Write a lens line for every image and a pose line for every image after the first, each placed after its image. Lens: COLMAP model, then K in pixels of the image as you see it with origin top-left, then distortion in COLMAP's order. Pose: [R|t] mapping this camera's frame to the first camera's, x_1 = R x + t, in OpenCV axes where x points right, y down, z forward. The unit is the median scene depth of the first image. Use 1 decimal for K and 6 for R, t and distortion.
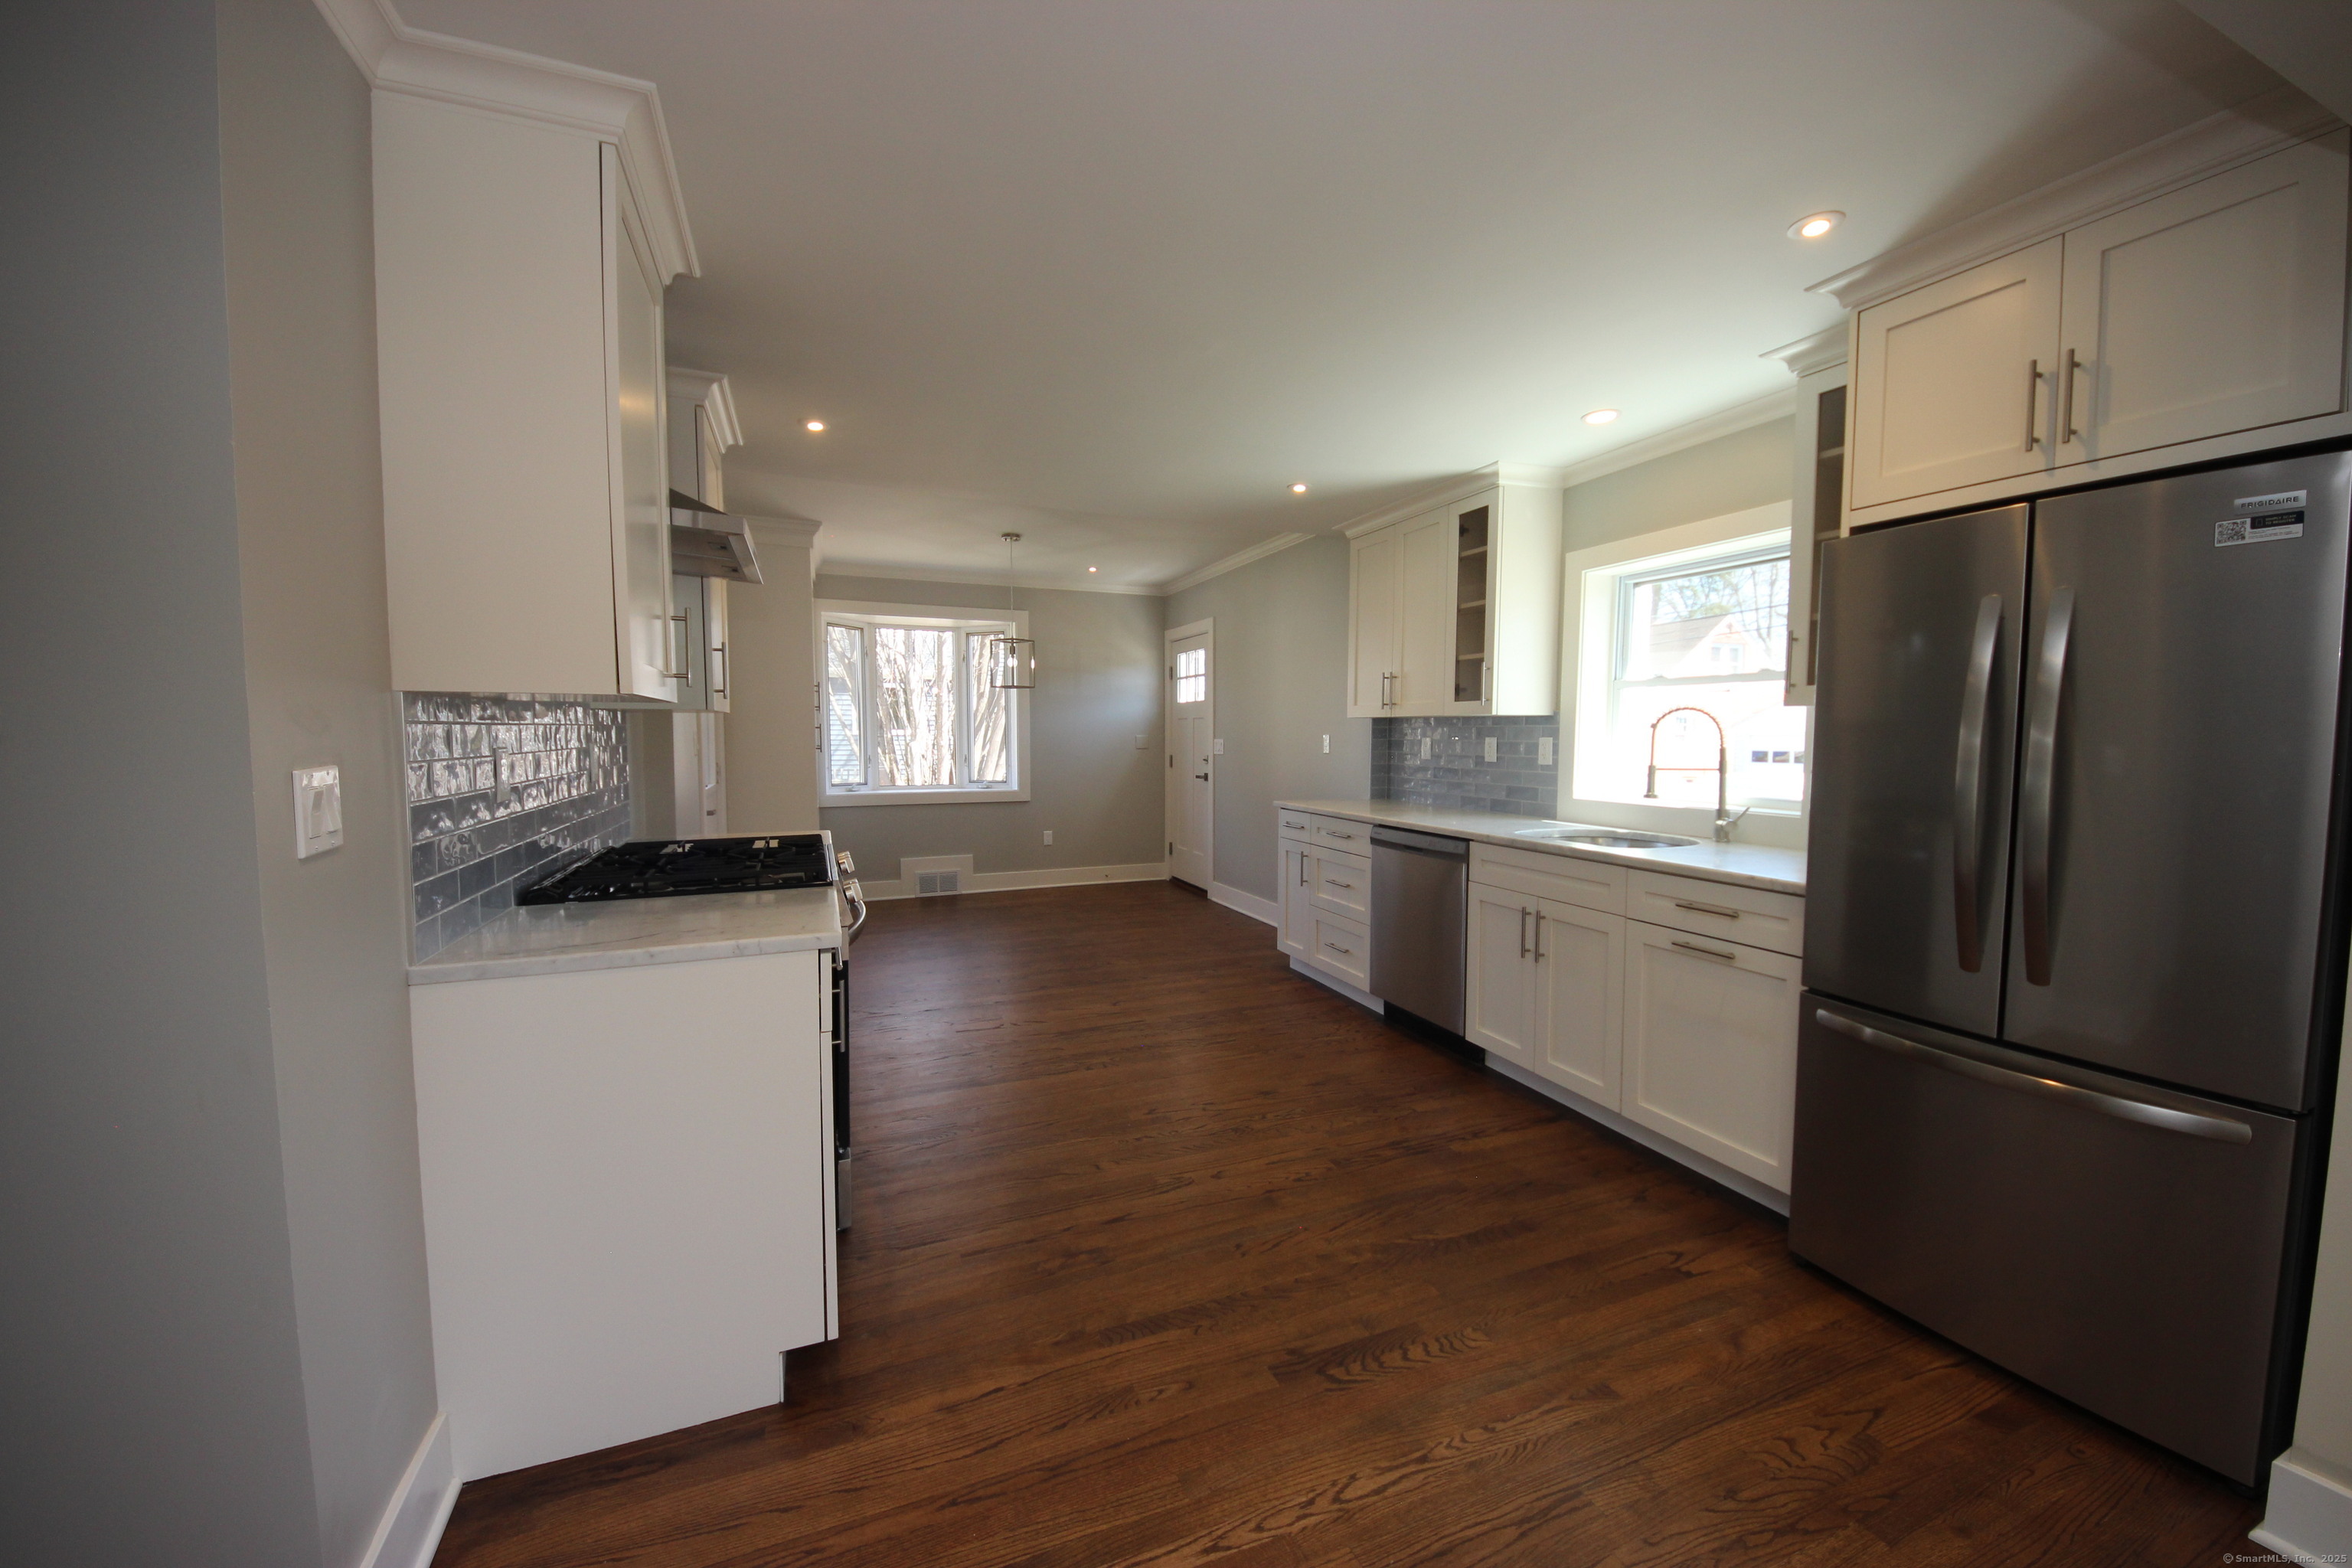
lens RADIAL K [[880.5, 0, 1176.1], [0, 880.5, 778.5], [0, 0, 1]] dist [-0.008275, -0.003050]
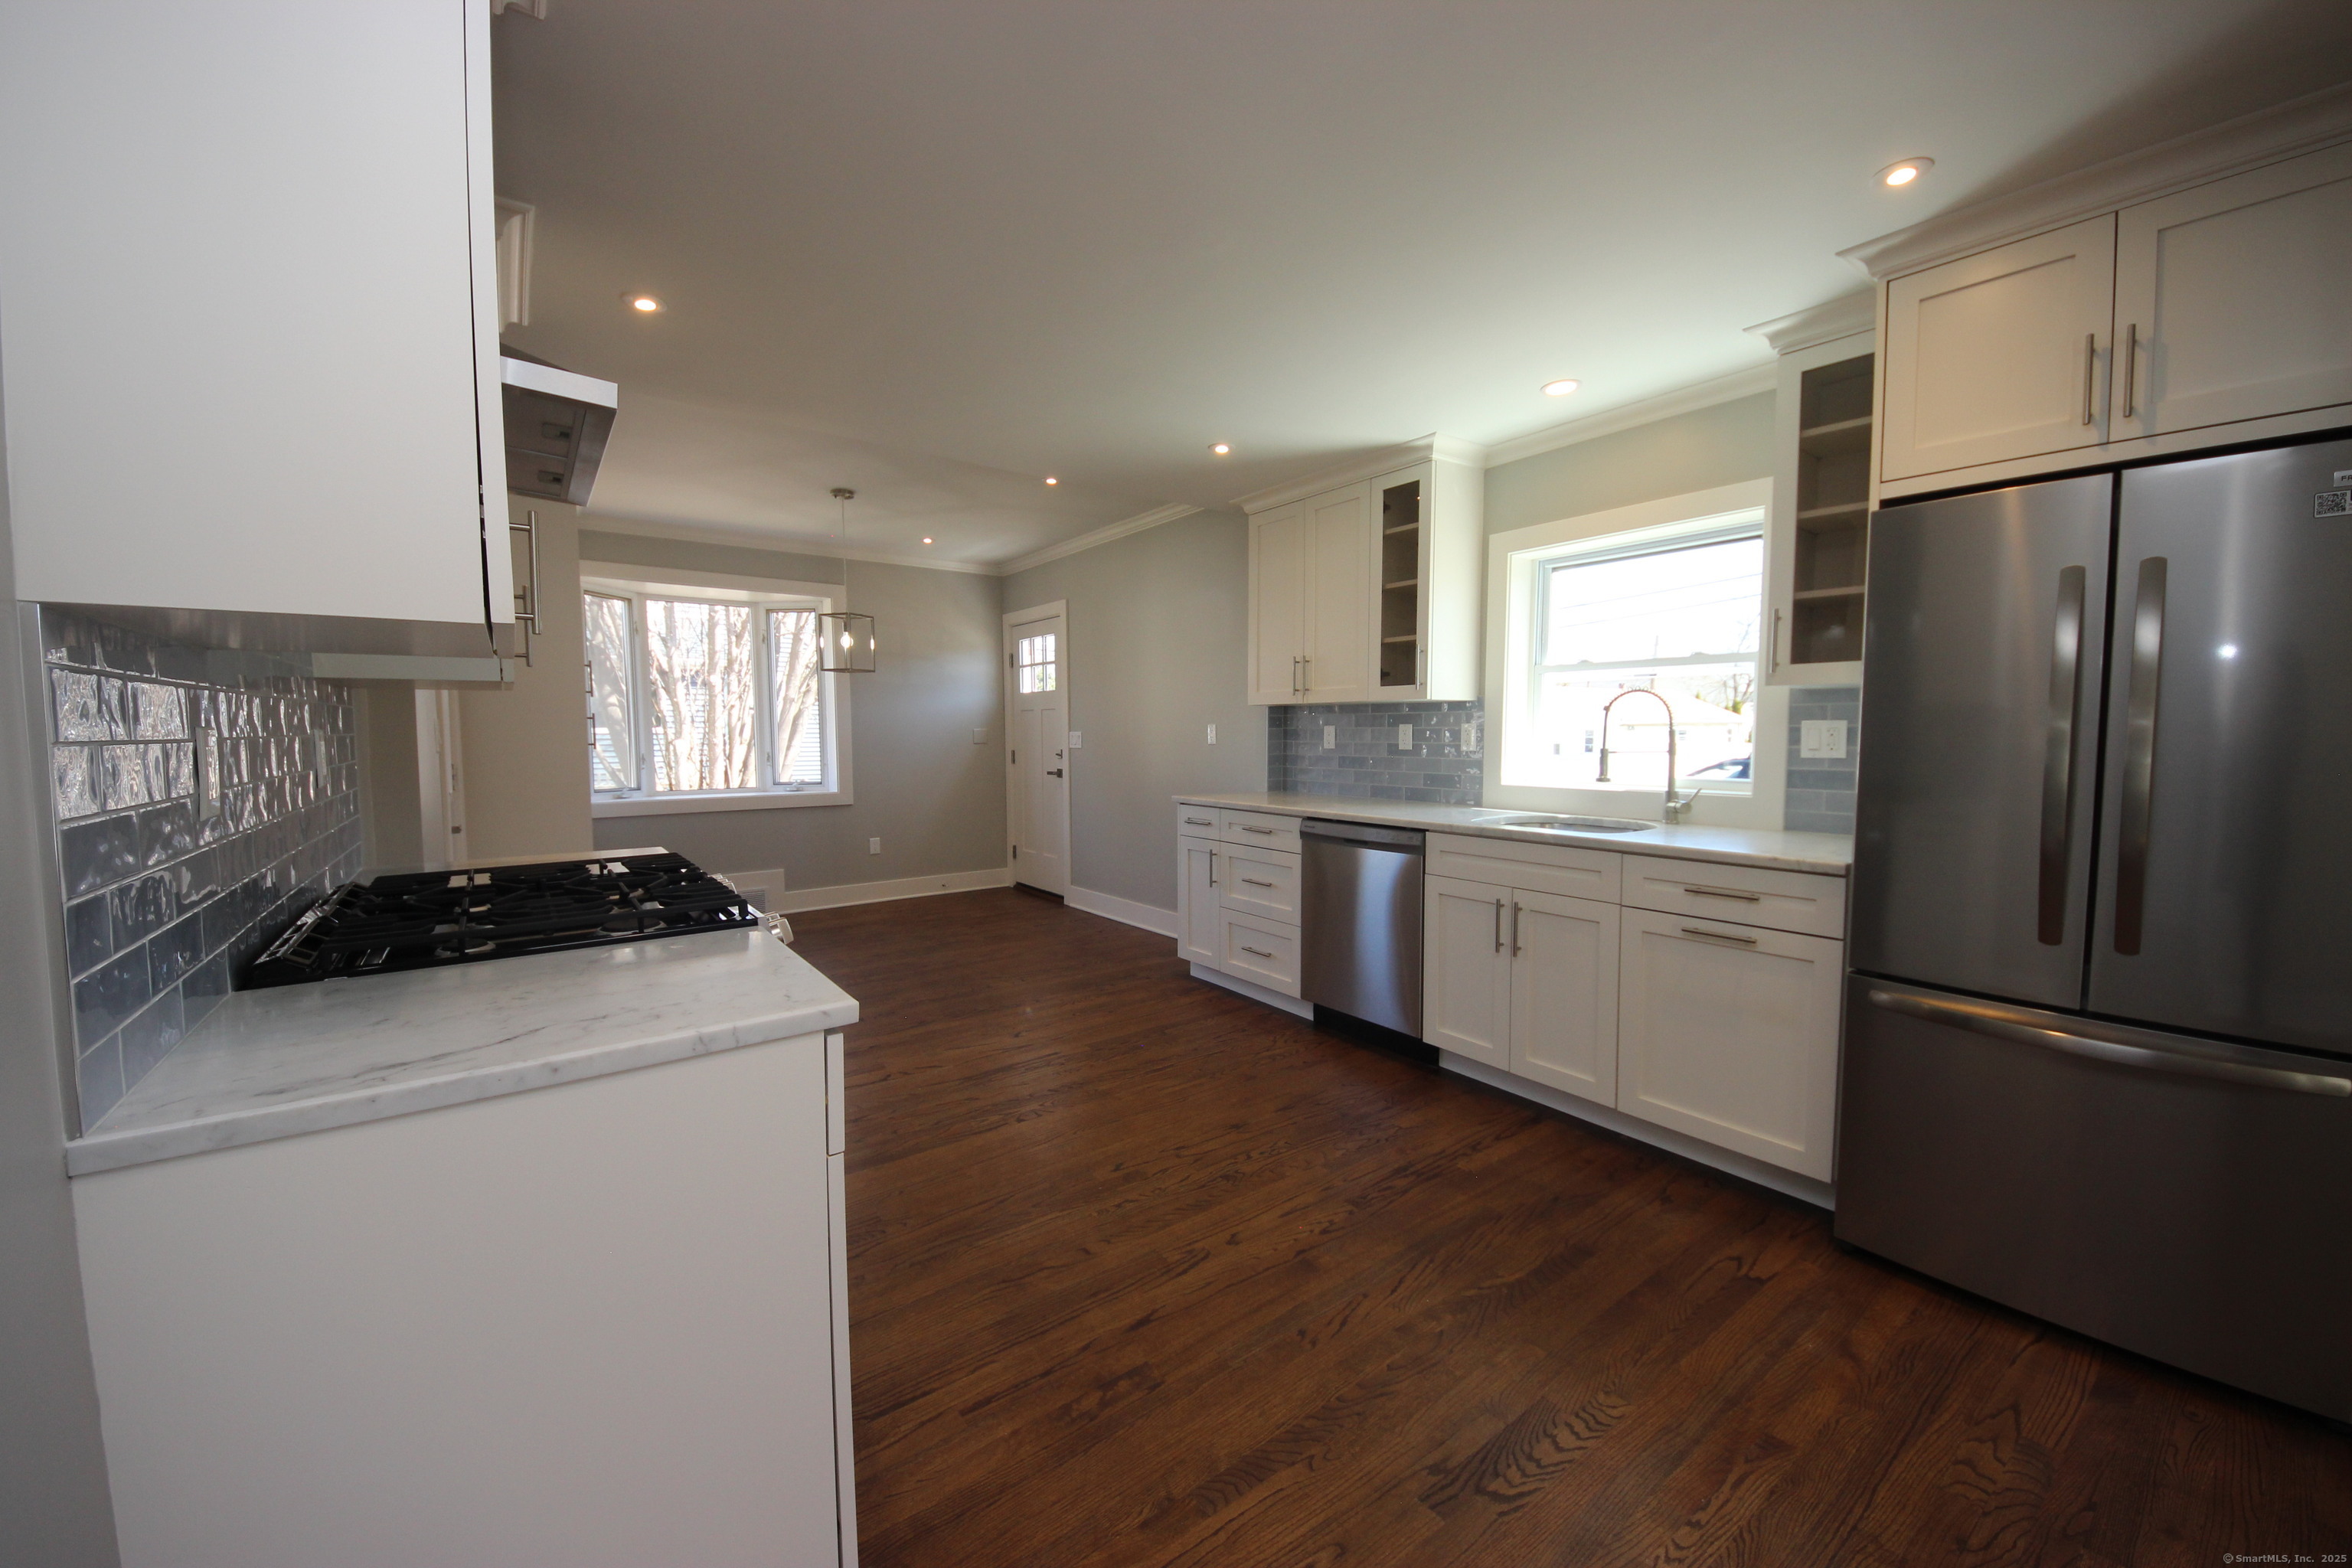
lens RADIAL K [[880.5, 0, 1172.8], [0, 880.5, 780.0], [0, 0, 1]] dist [-0.008275, -0.003050]
pose [[0.967103, -0.019112, 0.253666, -0.202573], [0.018323, 0.999817, 0.005475, 0.006716], [-0.253725, -0.000647, 0.967276, 0.194677]]
